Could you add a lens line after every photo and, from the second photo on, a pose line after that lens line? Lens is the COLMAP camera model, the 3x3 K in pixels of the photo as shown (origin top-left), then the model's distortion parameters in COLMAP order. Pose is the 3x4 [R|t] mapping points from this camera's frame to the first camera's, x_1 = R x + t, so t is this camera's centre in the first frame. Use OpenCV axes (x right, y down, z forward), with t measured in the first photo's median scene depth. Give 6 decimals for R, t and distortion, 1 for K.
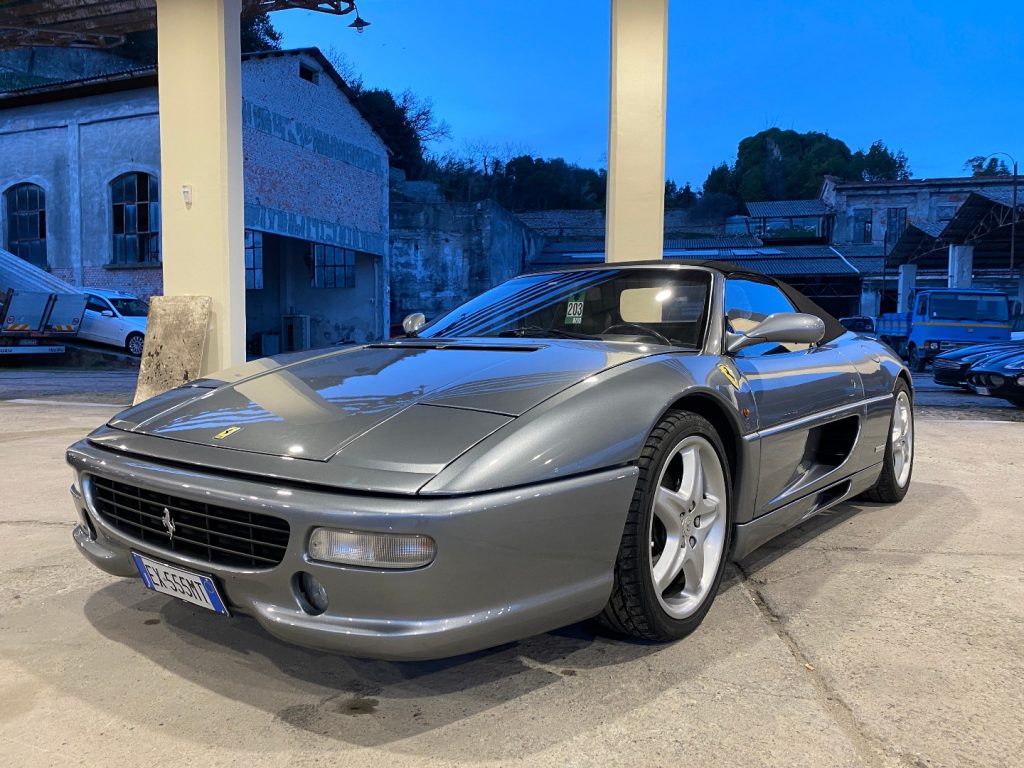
lens RADIAL K [[775.5, 0, 512.1], [0, 775.5, 384.6], [0, 0, 1]] dist [0.039287, -0.037166]
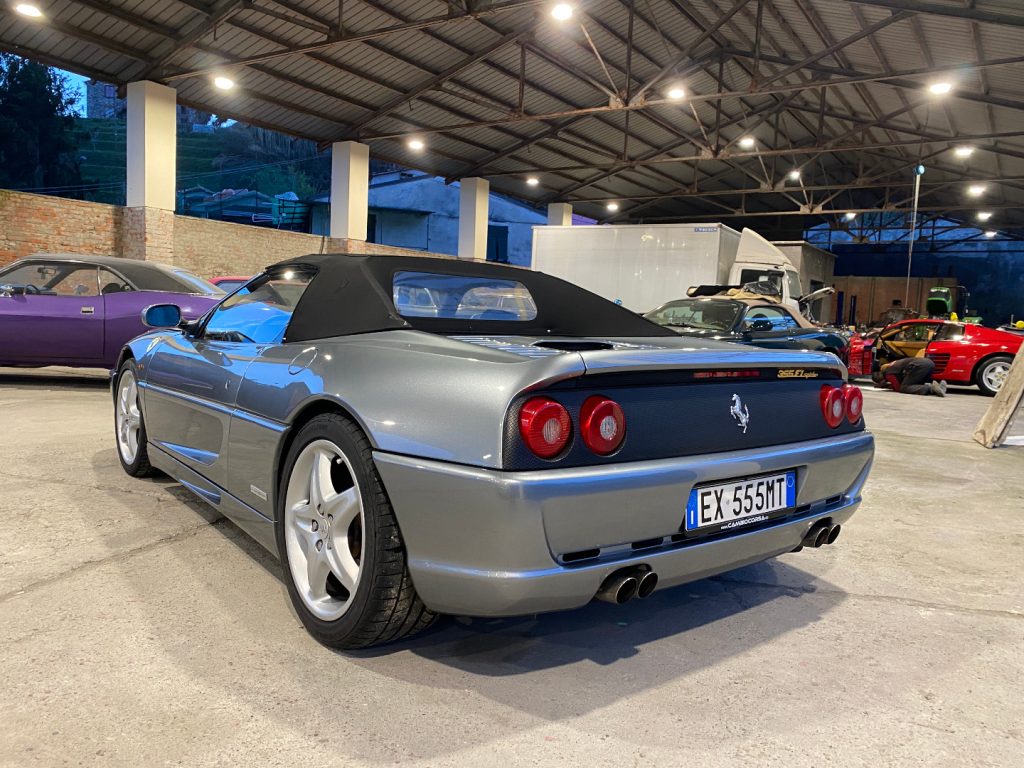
lens RADIAL K [[775.5, 0, 517.7], [0, 775.5, 386.5], [0, 0, 1]] dist [0.039287, -0.037166]
pose [[-0.234548, 0.069772, -0.969597, 0.167501], [-0.101602, 0.990199, 0.095832, -0.015748], [0.966780, 0.120990, -0.225160, 0.211263]]
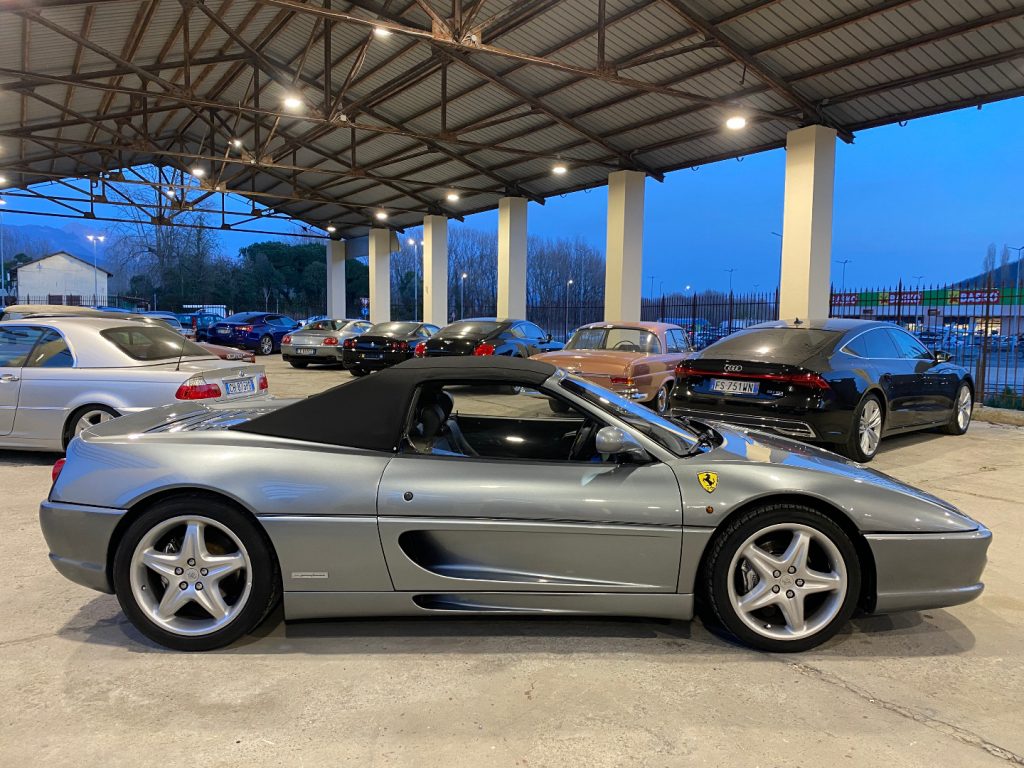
lens RADIAL K [[775.5, 0, 508.2], [0, 775.5, 389.8], [0, 0, 1]] dist [0.039287, -0.037166]
pose [[-0.595937, -0.092091, 0.797733, -0.114476], [0.027838, 0.990436, 0.135133, -0.039781], [-0.802548, 0.102738, -0.587674, 0.249939]]
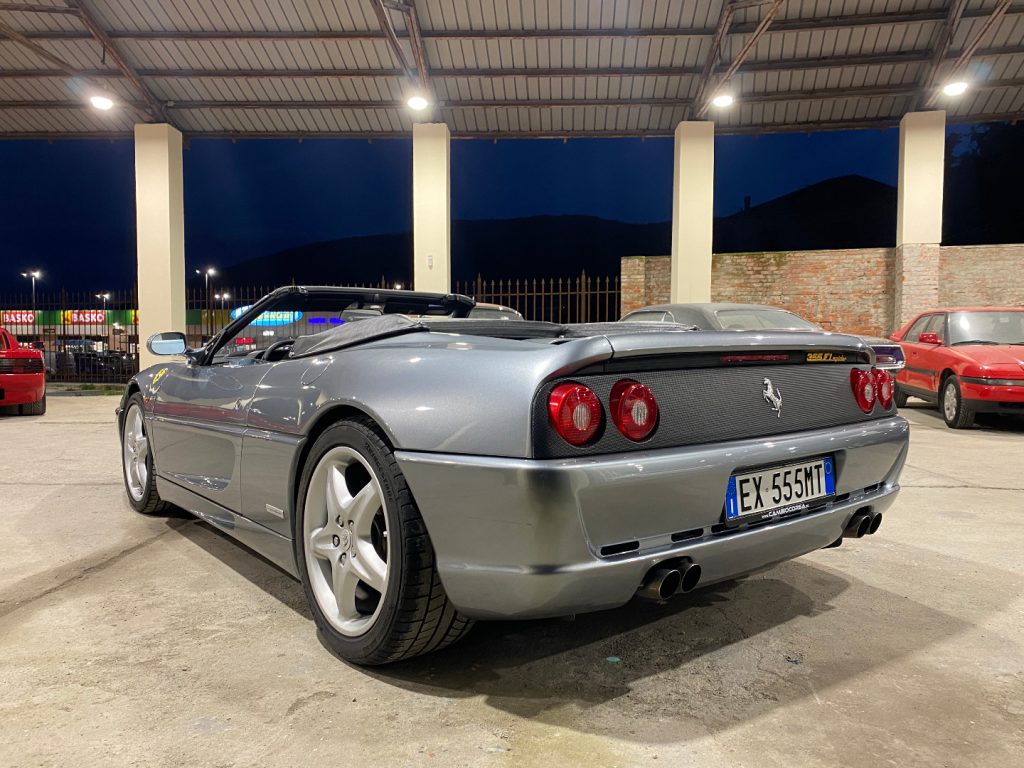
lens RADIAL K [[775.5, 0, 515.1], [0, 775.5, 384.5], [0, 0, 1]] dist [0.039287, -0.037166]
pose [[-0.998420, -0.007739, -0.055657, -0.019093], [-0.013683, 0.994142, 0.107215, -0.020774], [0.054501, 0.107807, -0.992677, 0.329849]]
